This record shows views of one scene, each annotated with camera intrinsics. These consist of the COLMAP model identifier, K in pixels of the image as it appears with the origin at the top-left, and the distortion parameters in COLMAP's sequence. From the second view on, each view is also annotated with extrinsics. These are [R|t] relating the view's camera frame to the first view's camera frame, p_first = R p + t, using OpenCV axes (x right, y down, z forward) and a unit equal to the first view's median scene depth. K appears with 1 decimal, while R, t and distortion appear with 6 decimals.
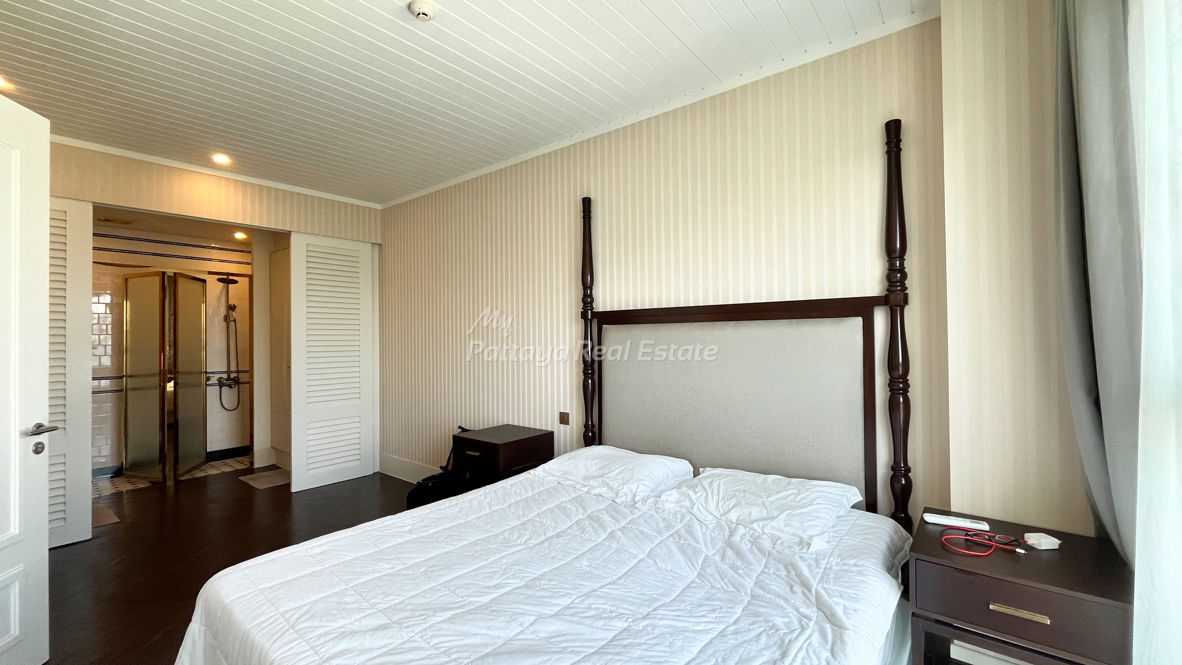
lens RADIAL K [[483.7, 0, 593.7], [0, 483.7, 333.6], [0, 0, 1]] dist [0.000050, 0.001095]
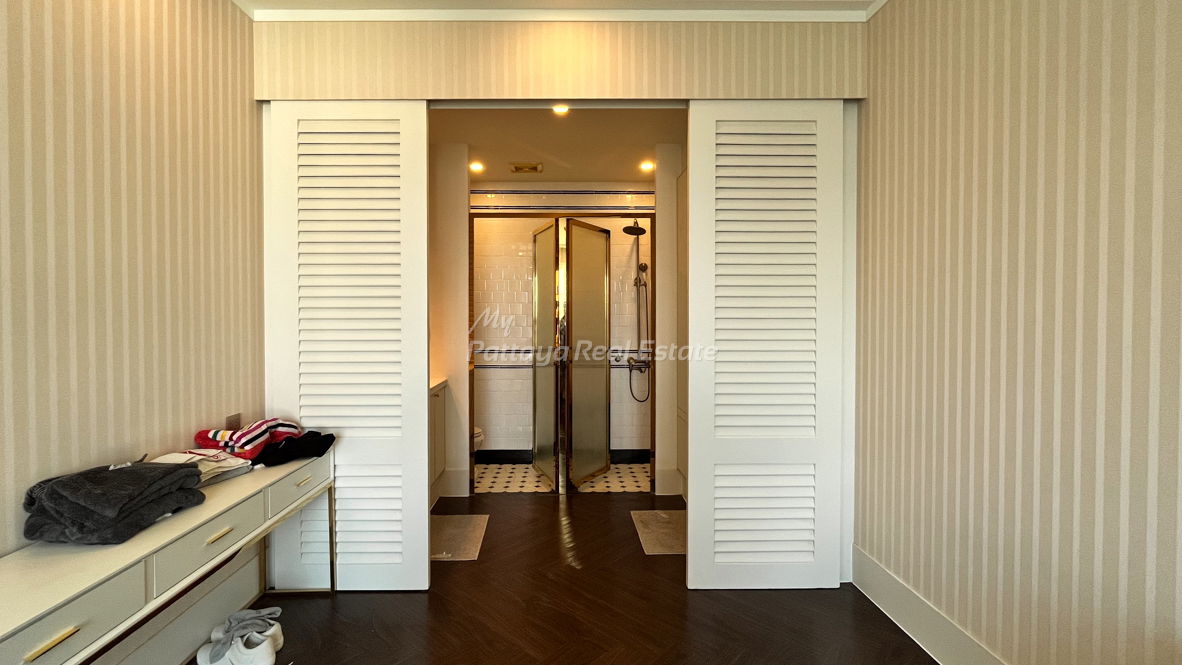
lens RADIAL K [[483.7, 0, 574.1], [0, 483.7, 323.8], [0, 0, 1]] dist [0.000050, 0.001095]
pose [[0.635264, 0.019618, -0.772046, -0.229275], [0.002854, 0.999611, 0.027749, 0.013700], [0.772290, -0.019831, 0.634961, 0.439498]]
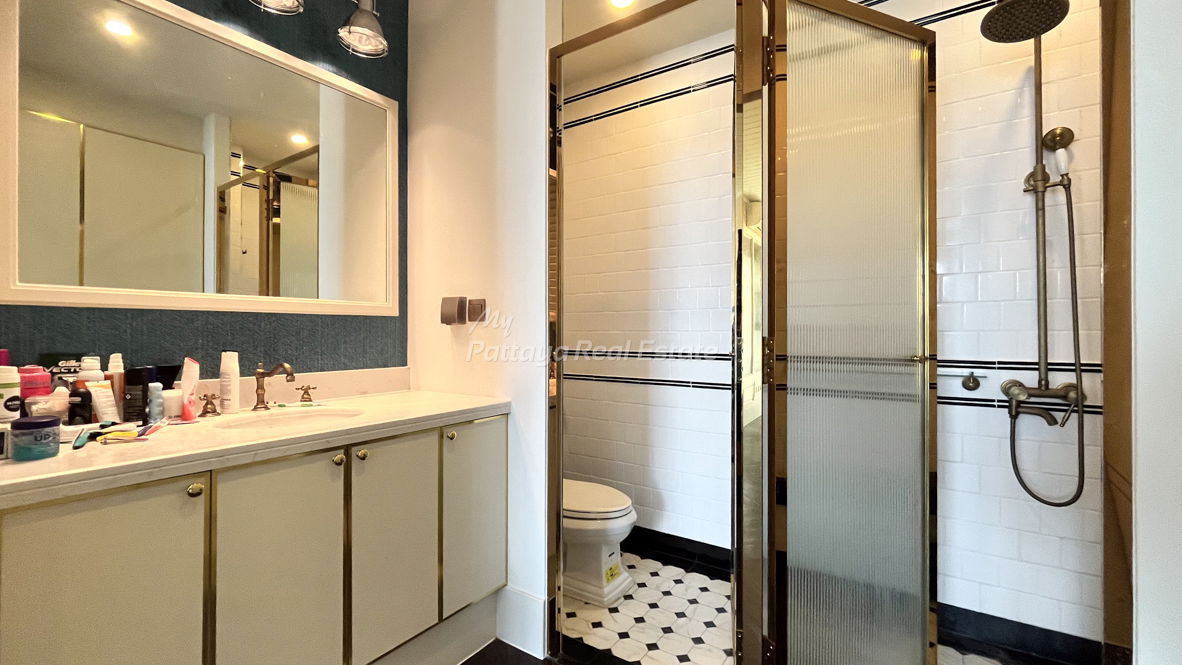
lens RADIAL K [[483.7, 0, 585.7], [0, 483.7, 331.0], [0, 0, 1]] dist [0.000050, 0.001095]
pose [[0.077689, -0.001664, -0.996976, -0.498924], [0.004565, 0.999989, -0.001314, 0.058797], [0.996967, -0.004449, 0.077695, 0.721226]]
